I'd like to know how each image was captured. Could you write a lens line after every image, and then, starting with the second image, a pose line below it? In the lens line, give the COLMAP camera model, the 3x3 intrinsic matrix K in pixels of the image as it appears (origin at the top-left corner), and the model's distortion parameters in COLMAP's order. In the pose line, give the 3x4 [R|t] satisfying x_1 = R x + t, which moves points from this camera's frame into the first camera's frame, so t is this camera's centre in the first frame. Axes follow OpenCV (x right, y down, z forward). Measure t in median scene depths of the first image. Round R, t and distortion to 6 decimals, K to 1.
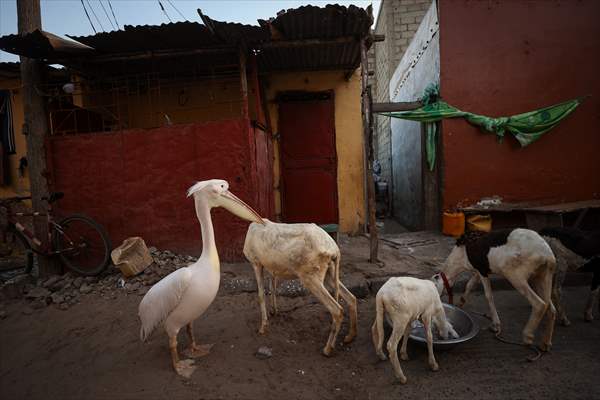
lens RADIAL K [[278.0, 0, 297.1], [0, 278.0, 190.9], [0, 0, 1]] dist [-0.024510, 0.000868]
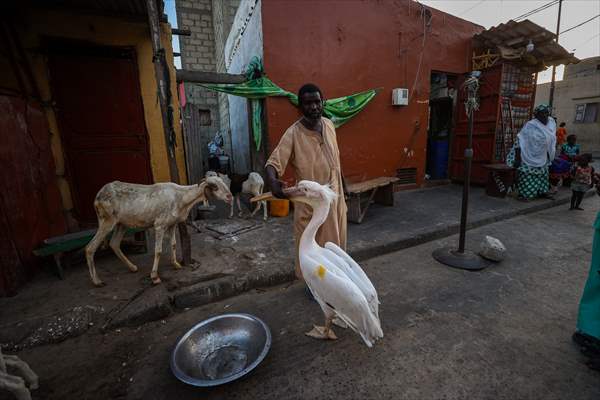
lens RADIAL K [[278.0, 0, 297.1], [0, 278.0, 190.9], [0, 0, 1]] dist [-0.024510, 0.000868]
pose [[0.877898, -0.070823, 0.473582, 0.141658], [0.013795, 0.992332, 0.122828, -0.055085], [-0.478649, -0.101297, 0.872143, 0.078155]]
